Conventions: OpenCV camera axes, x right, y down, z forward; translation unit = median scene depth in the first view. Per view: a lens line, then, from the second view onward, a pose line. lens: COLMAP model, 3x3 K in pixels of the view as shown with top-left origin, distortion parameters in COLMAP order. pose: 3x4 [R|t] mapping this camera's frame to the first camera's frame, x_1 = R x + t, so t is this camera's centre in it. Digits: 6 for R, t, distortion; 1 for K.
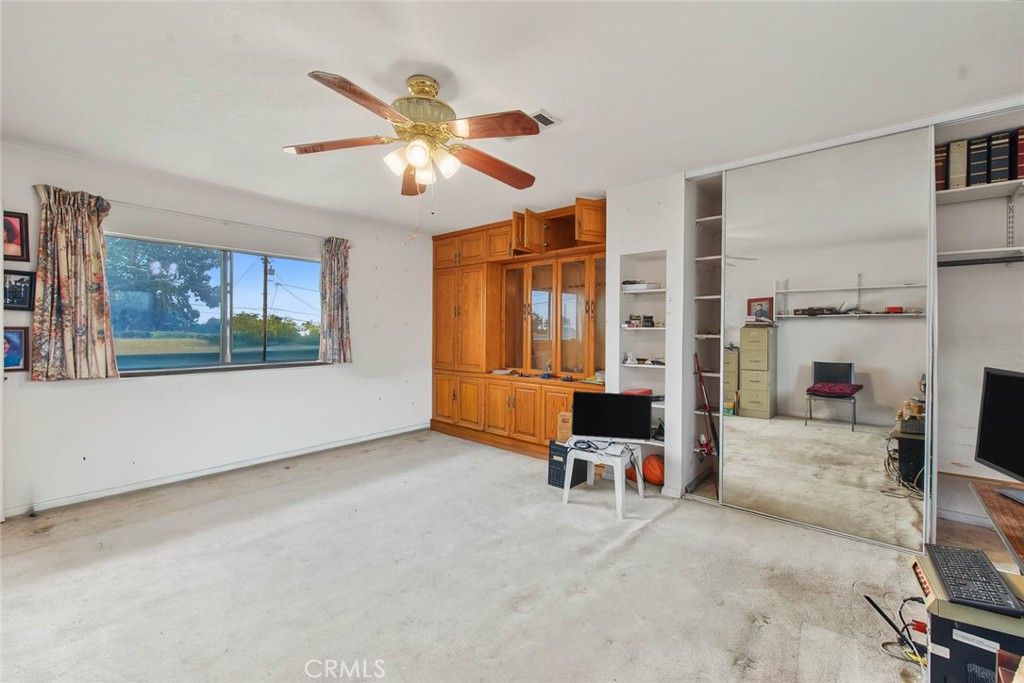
lens RADIAL K [[414.7, 0, 508.5], [0, 414.7, 340.4], [0, 0, 1]] dist [-0.001822, -0.000894]
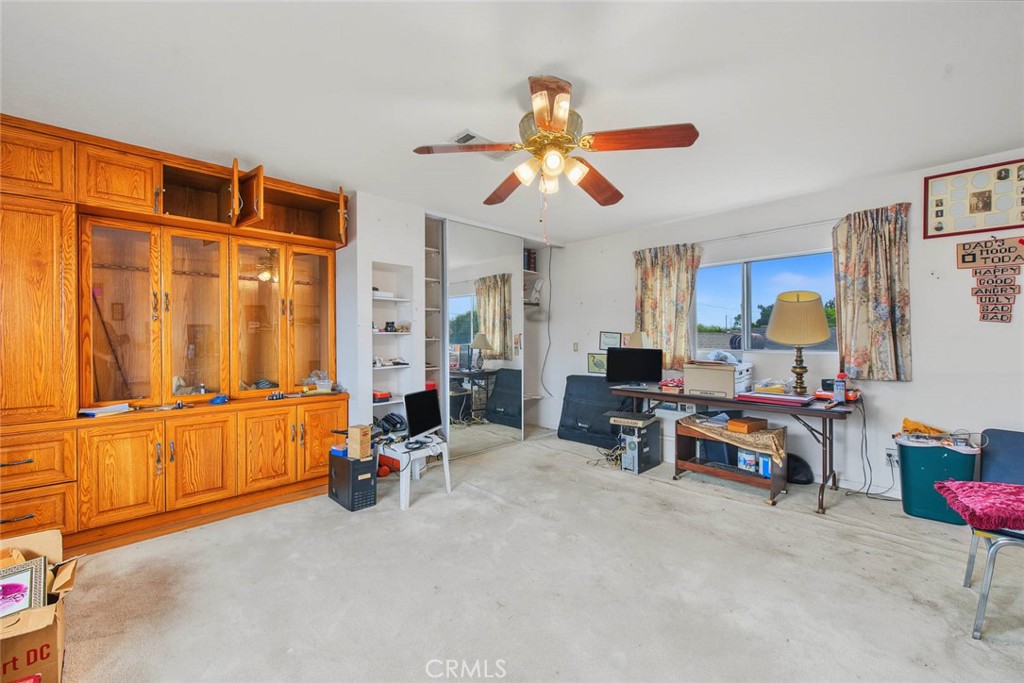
lens RADIAL K [[414.7, 0, 508.5], [0, 414.7, 340.4], [0, 0, 1]] dist [-0.001822, -0.000894]
pose [[0.101474, -0.010561, 0.994782, -0.728479], [0.031690, 0.999471, 0.007378, -0.007061], [-0.994333, 0.030776, 0.101755, 0.578902]]
